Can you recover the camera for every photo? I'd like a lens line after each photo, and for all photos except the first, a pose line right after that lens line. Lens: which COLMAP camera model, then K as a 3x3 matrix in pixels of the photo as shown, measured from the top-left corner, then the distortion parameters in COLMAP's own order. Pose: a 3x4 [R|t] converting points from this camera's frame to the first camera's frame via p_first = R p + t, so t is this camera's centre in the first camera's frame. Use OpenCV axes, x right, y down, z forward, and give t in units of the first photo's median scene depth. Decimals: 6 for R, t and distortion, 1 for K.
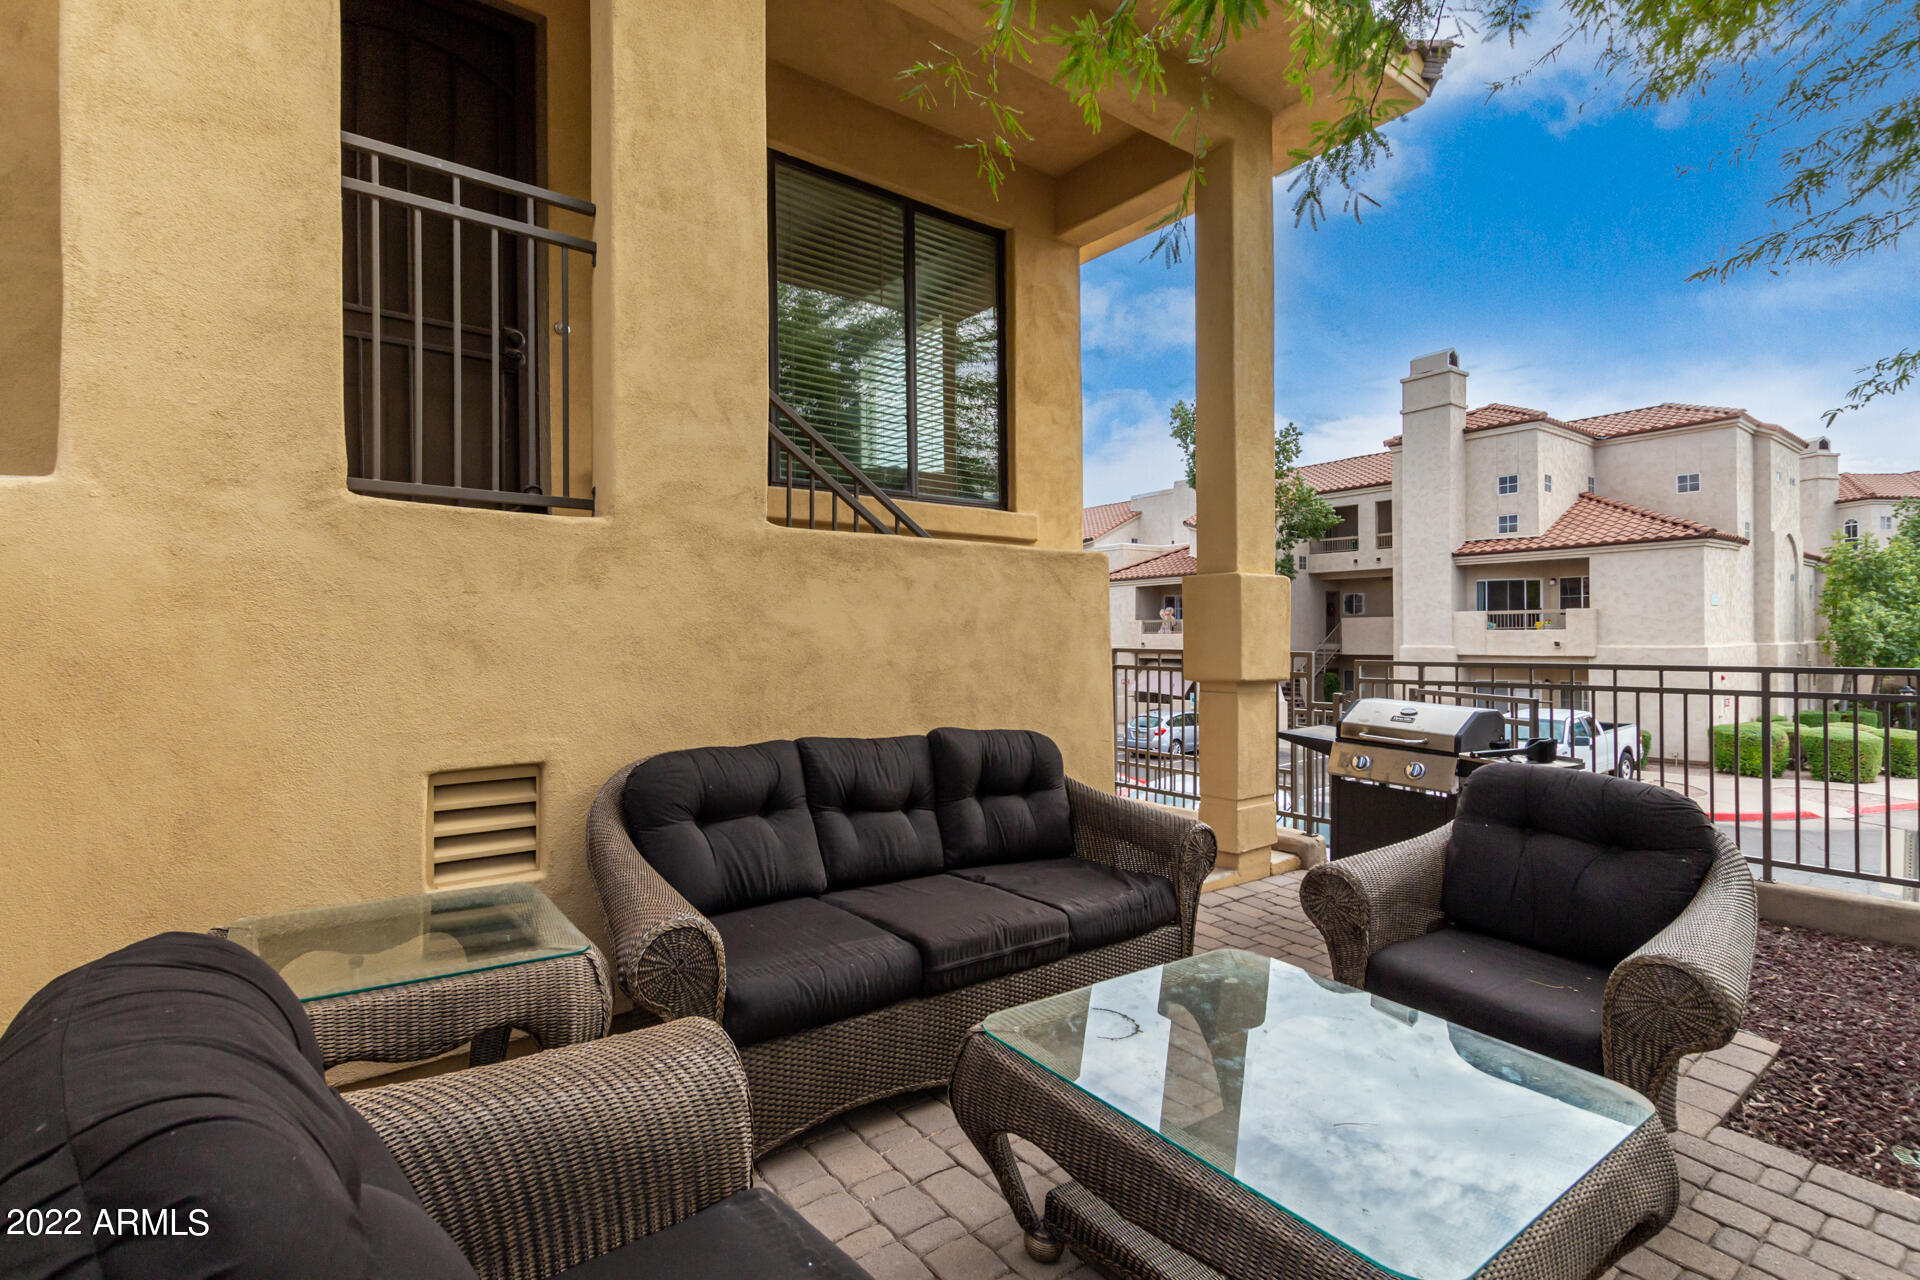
lens RADIAL K [[886.9, 0, 959.4], [0, 886.9, 641.0], [0, 0, 1]] dist [0.002763, -0.001763]
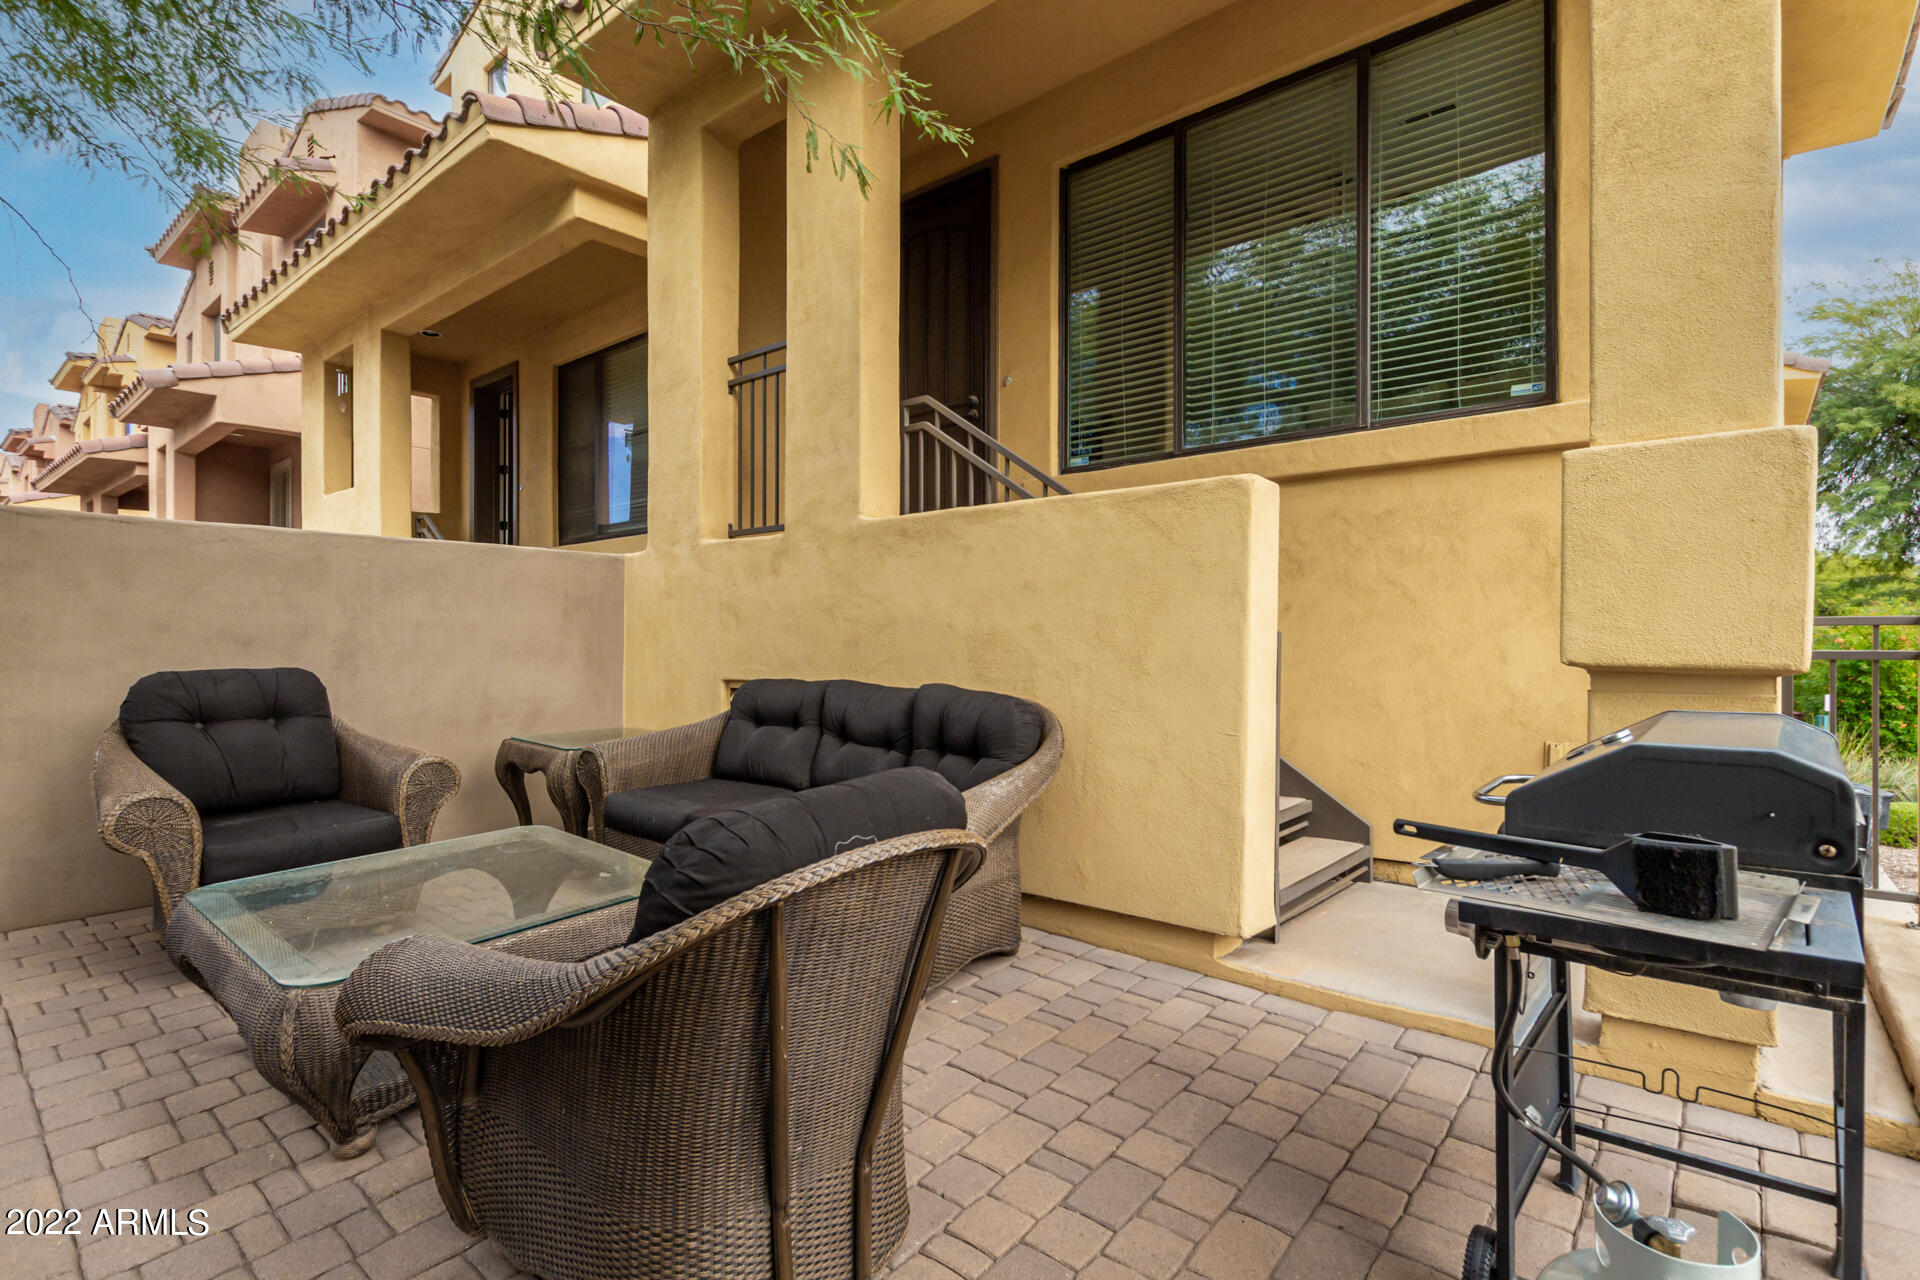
lens RADIAL K [[886.9, 0, 960.8], [0, 886.9, 638.9], [0, 0, 1]] dist [0.002763, -0.001763]
pose [[0.245346, -0.002677, -0.969432, 1.106040], [-0.002883, 0.999990, -0.003491, 0.051206], [0.969431, 0.003651, 0.245336, 0.827112]]
